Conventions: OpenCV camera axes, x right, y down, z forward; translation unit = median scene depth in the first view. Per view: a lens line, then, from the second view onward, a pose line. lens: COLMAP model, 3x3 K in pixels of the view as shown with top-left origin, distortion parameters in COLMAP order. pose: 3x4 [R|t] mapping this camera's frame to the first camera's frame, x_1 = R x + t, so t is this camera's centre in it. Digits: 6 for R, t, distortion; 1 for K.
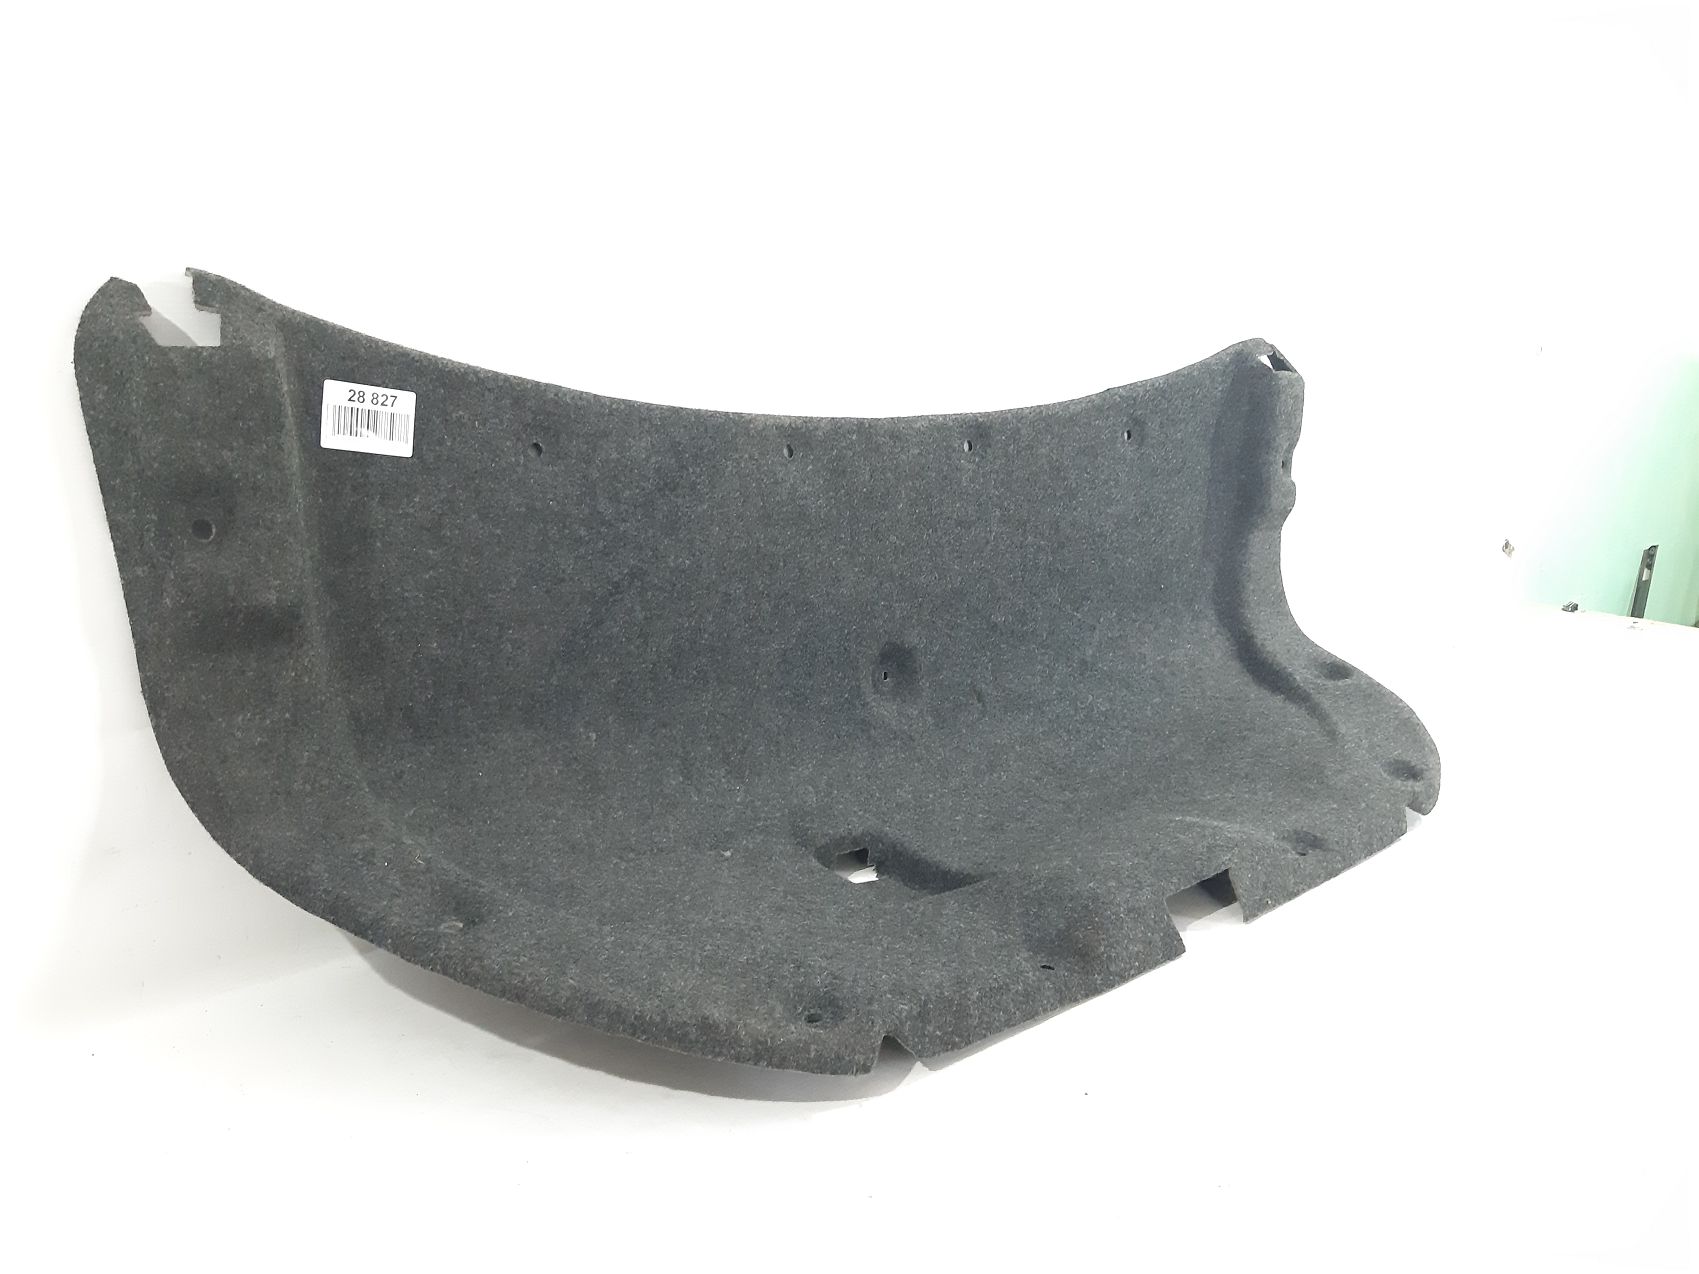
lens RADIAL K [[1335.1, 0, 850.5], [0, 1335.1, 660.1], [0, 0, 1]] dist [0.100065, -0.235044]
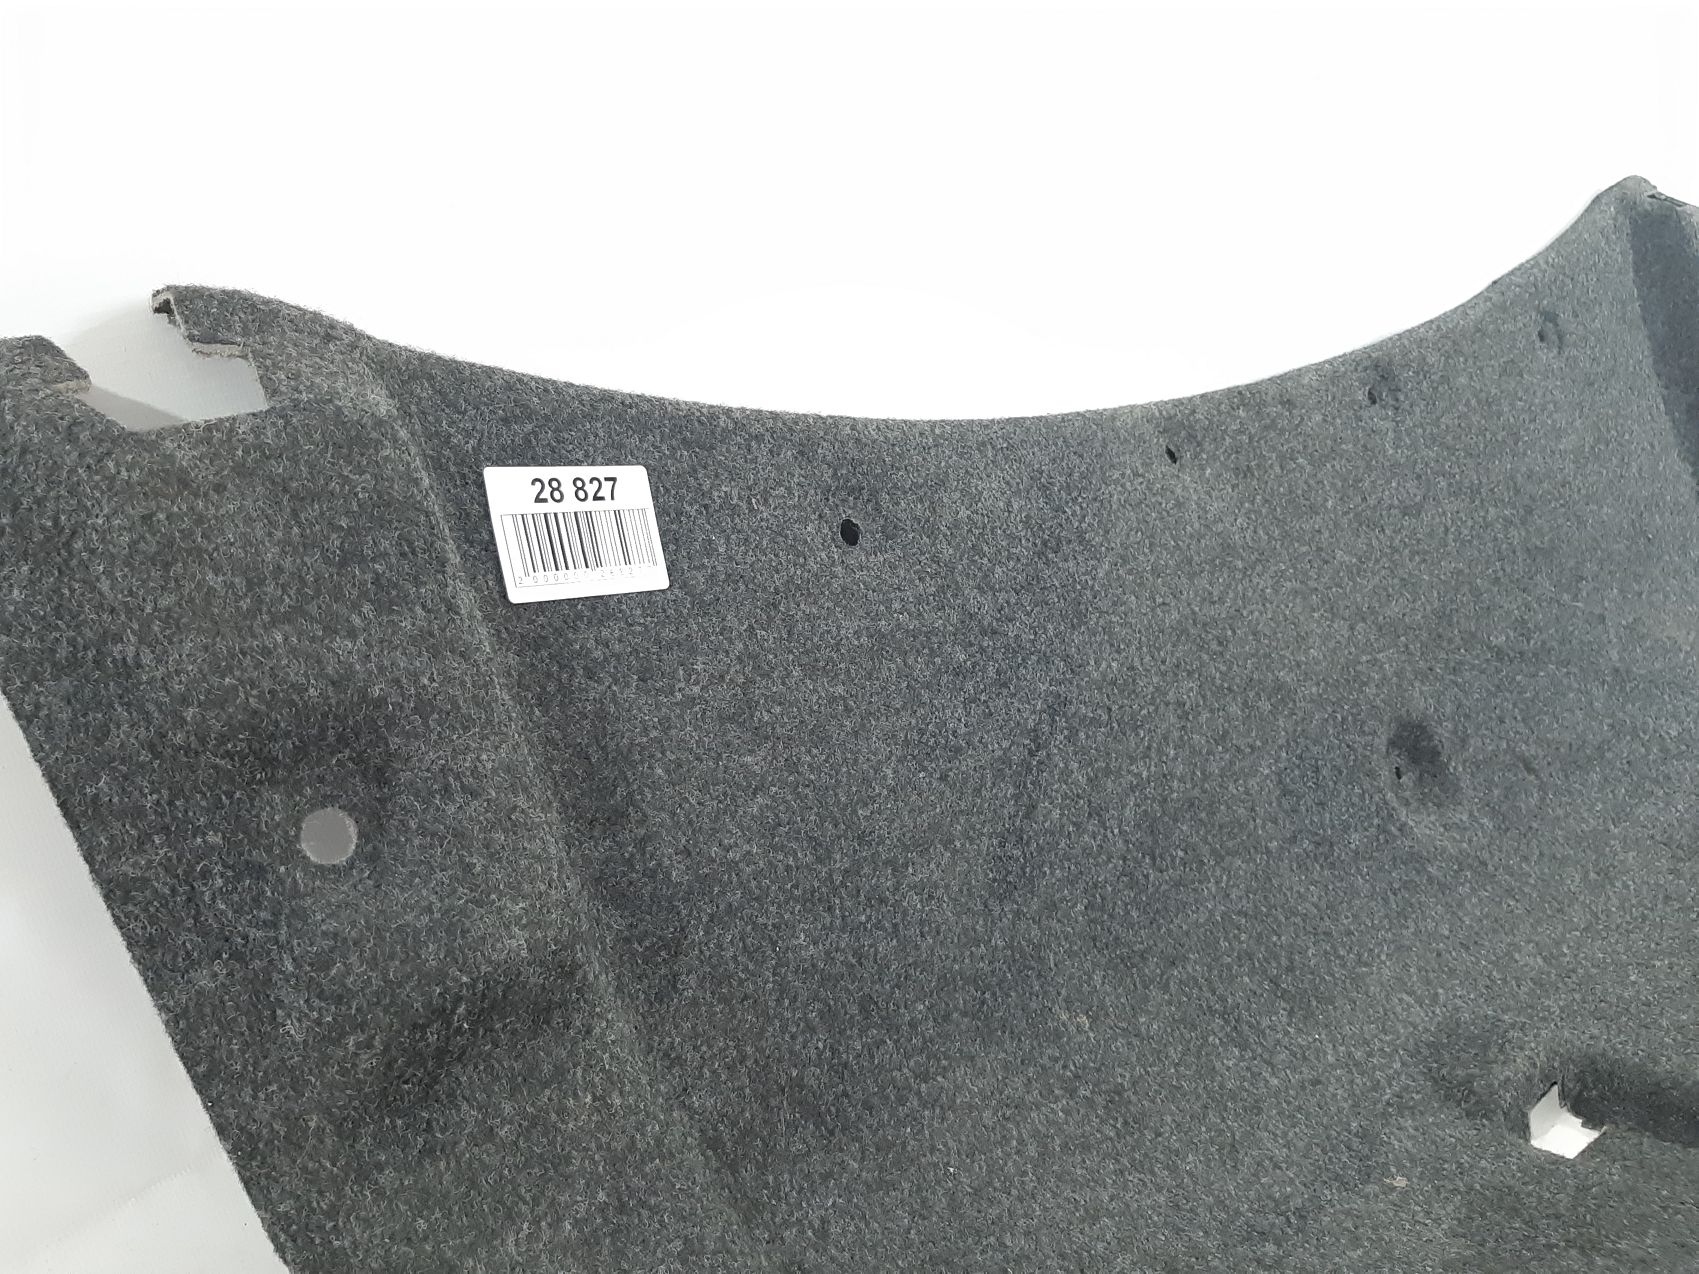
lens RADIAL K [[1335.1, 0, 850.5], [0, 1335.1, 660.1], [0, 0, 1]] dist [0.100065, -0.235044]
pose [[0.958496, -0.284040, 0.024615, -0.268388], [0.284914, 0.951120, -0.119140, -0.044059], [0.010429, 0.121209, 0.992572, 0.484907]]
